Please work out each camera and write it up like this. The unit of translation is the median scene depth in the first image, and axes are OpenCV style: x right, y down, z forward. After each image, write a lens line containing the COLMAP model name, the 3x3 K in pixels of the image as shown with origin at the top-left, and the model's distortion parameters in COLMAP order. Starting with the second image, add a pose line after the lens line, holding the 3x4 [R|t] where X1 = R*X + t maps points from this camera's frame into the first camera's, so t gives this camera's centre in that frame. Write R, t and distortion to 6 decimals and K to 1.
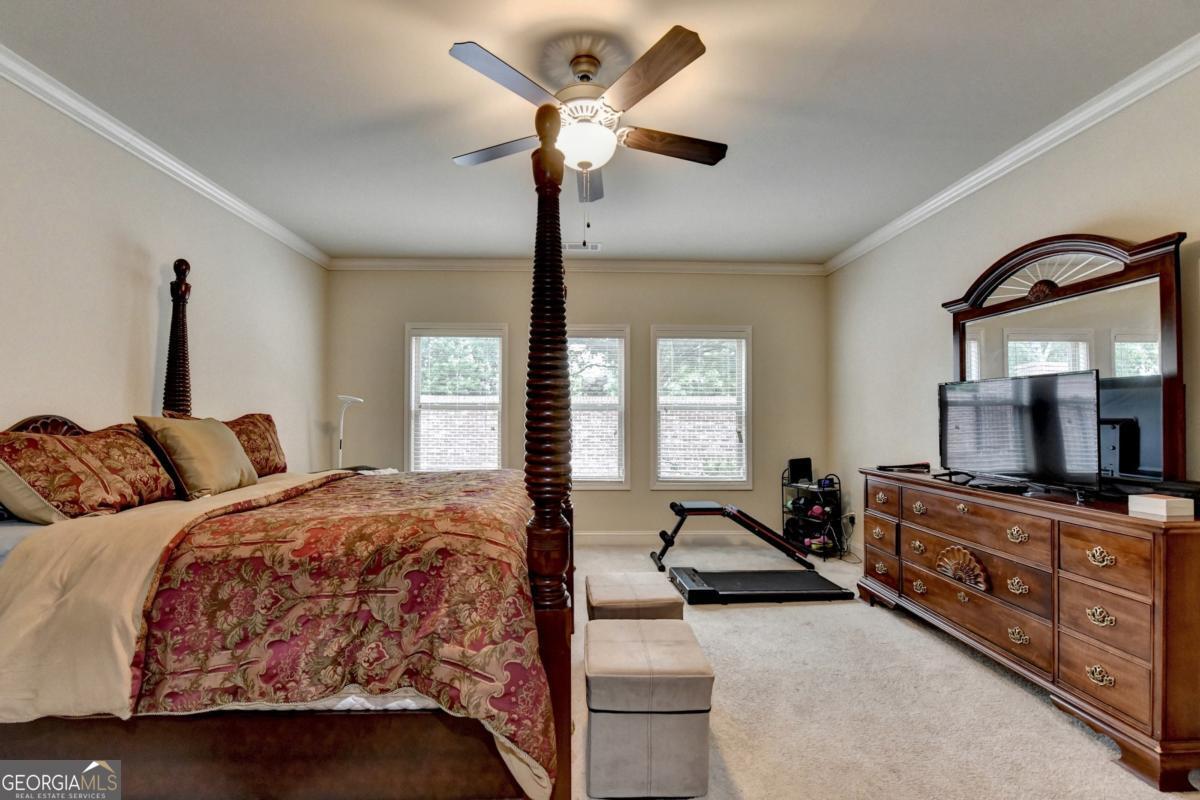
lens RADIAL K [[486.1, 0, 595.7], [0, 486.1, 411.2], [0, 0, 1]] dist [-0.002308, -0.014139]
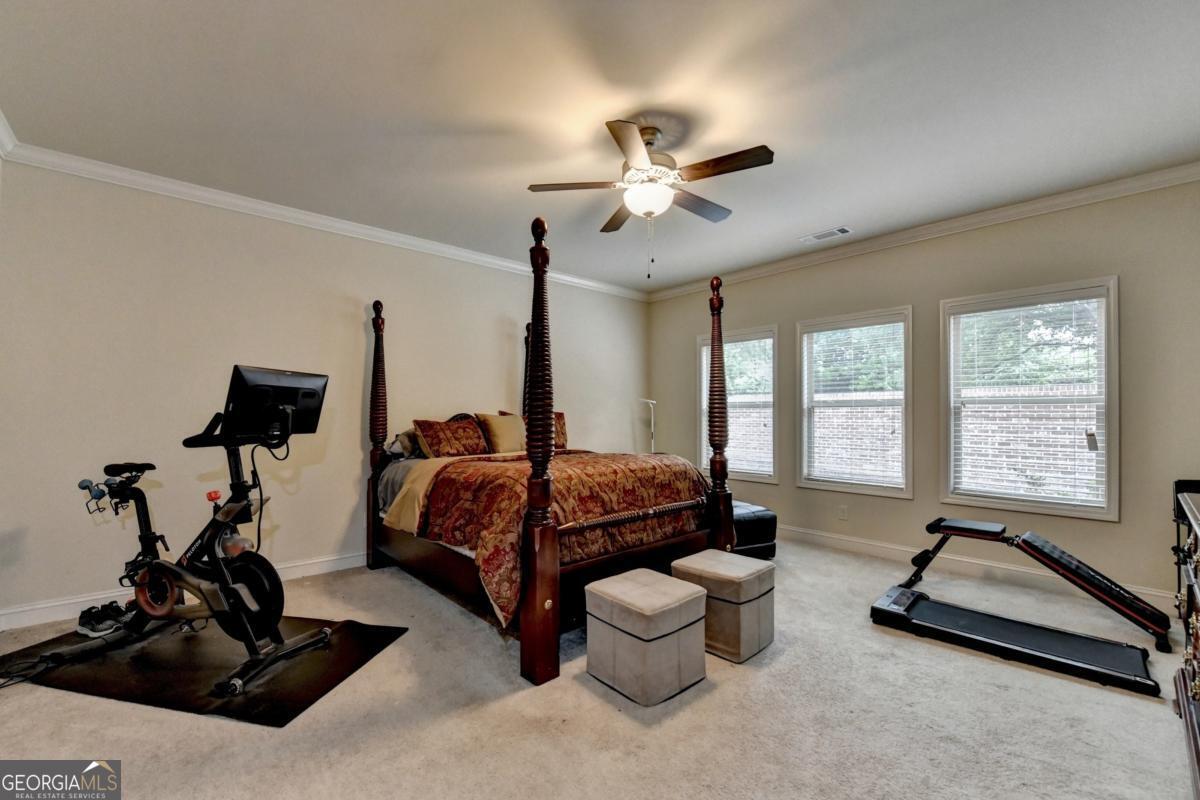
lens RADIAL K [[494.6, 0, 596.5], [0, 494.6, 425.0], [0, 0, 1]] dist [-0.001831, -0.007455]
pose [[0.642569, 0.014757, -0.766086, 0.555306], [0.009111, 0.999597, 0.026897, 0.004988], [0.766174, -0.024263, 0.642175, 0.033554]]
